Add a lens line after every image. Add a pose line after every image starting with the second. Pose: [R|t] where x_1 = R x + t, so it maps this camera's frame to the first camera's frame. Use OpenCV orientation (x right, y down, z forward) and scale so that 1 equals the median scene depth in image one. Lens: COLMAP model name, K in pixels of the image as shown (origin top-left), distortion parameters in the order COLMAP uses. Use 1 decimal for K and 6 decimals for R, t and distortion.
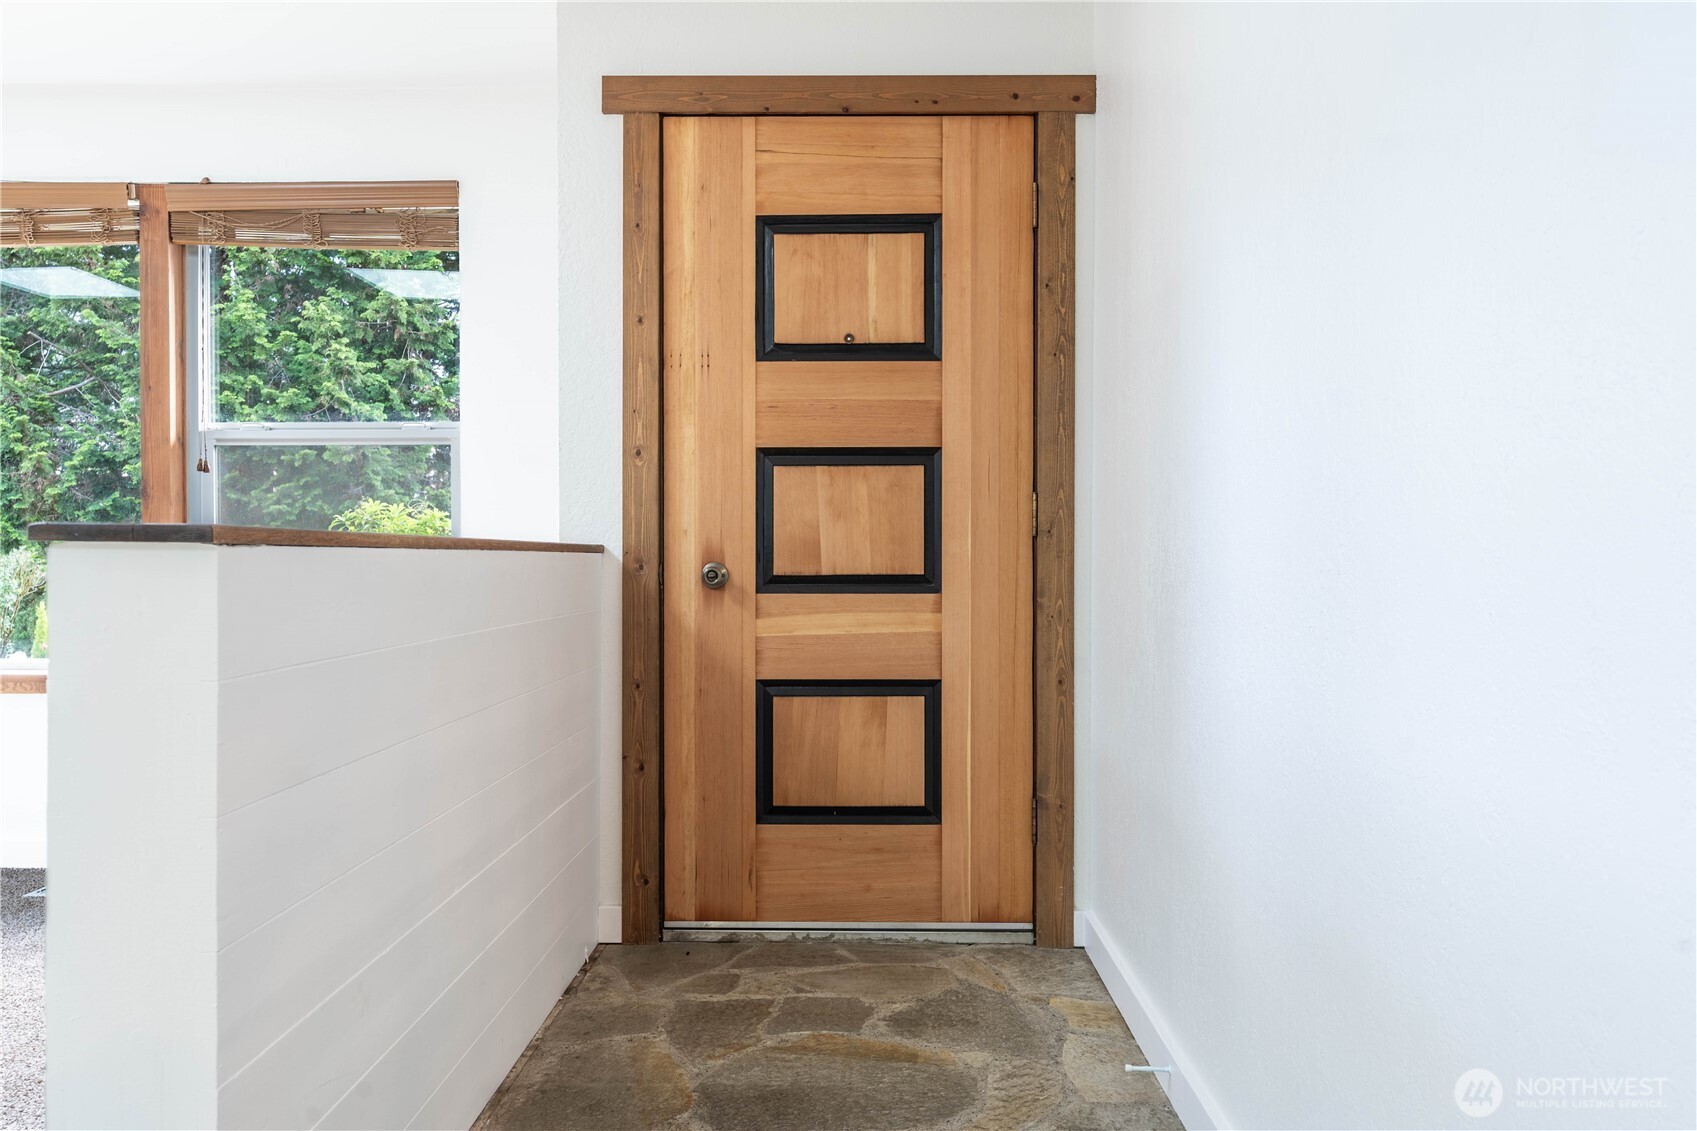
lens RADIAL K [[1266.7, 0, 847.6], [0, 1266.7, 564.9], [0, 0, 1]] dist [-0.006675, 0.001469]
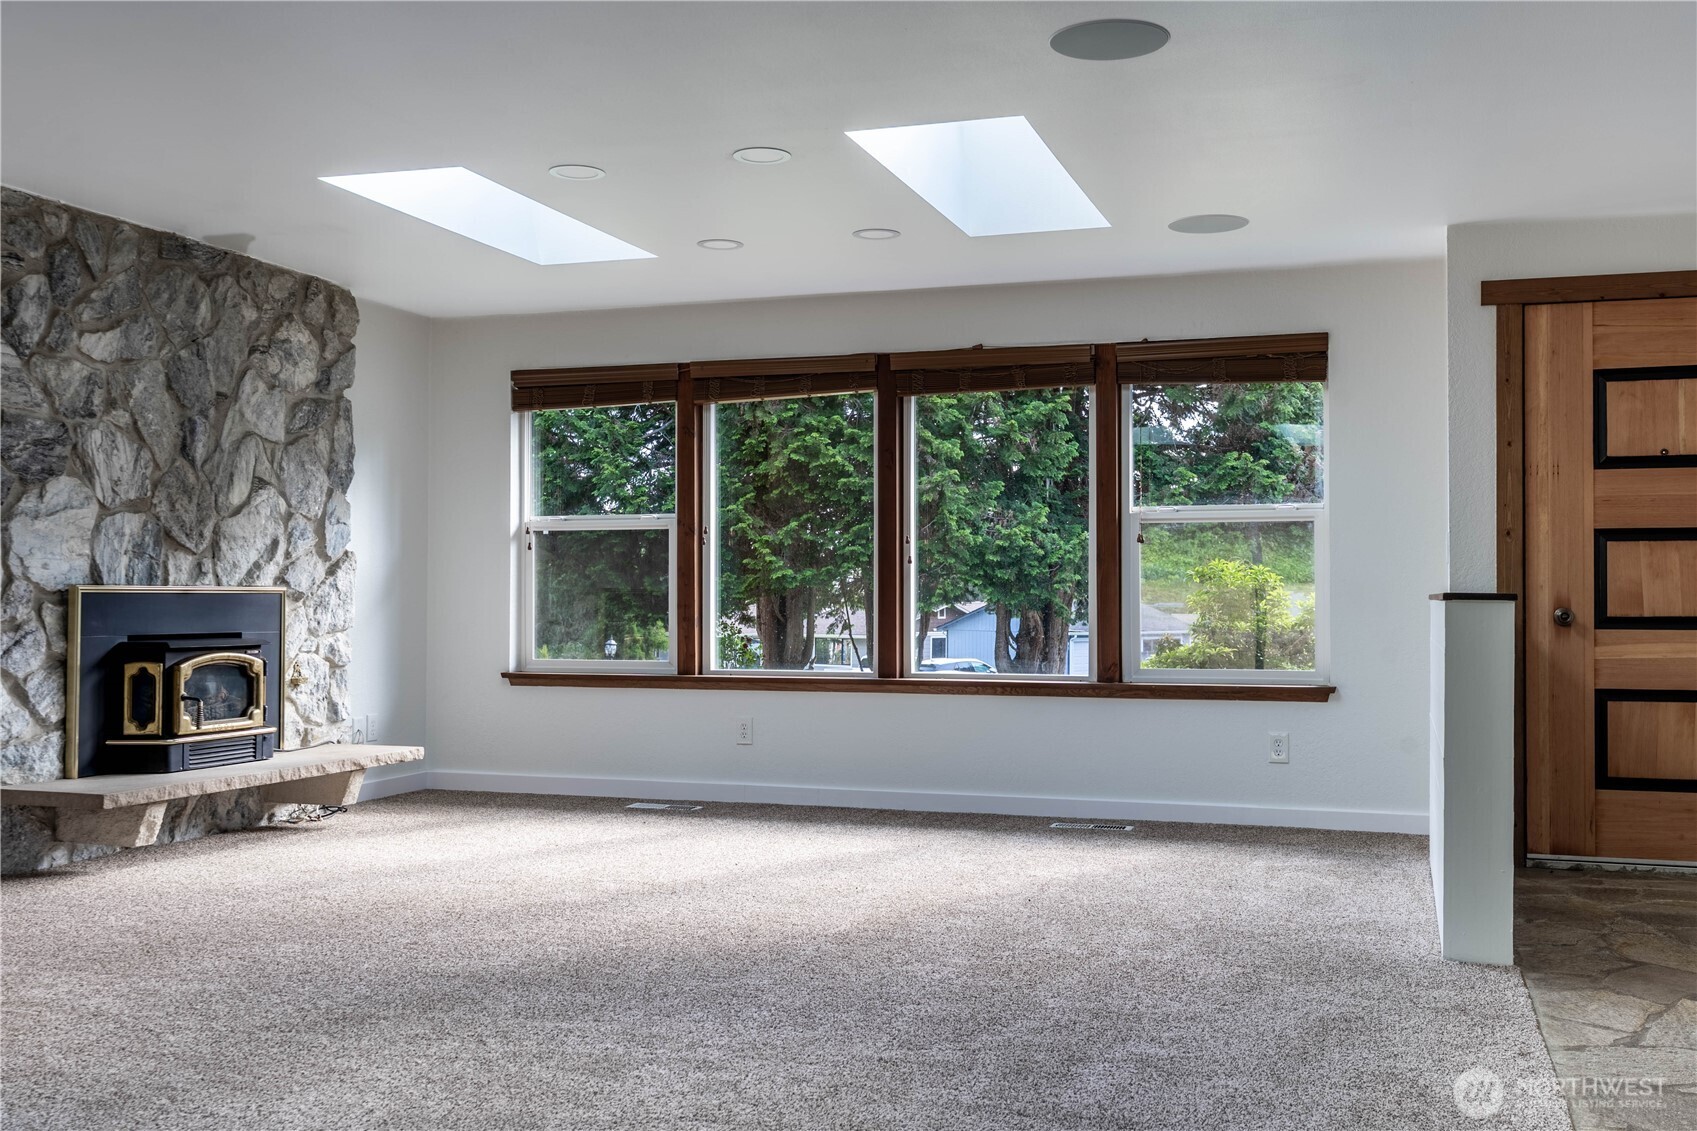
lens RADIAL K [[1655.3, 0, 850.1], [0, 1655.3, 567.5], [0, 0, 1]] dist [0.003163, 0.000000]
pose [[0.951398, -0.003306, -0.307947, -0.298898], [-0.004536, 0.999683, -0.024745, 0.002669], [0.307931, 0.024939, 0.951082, -1.067296]]
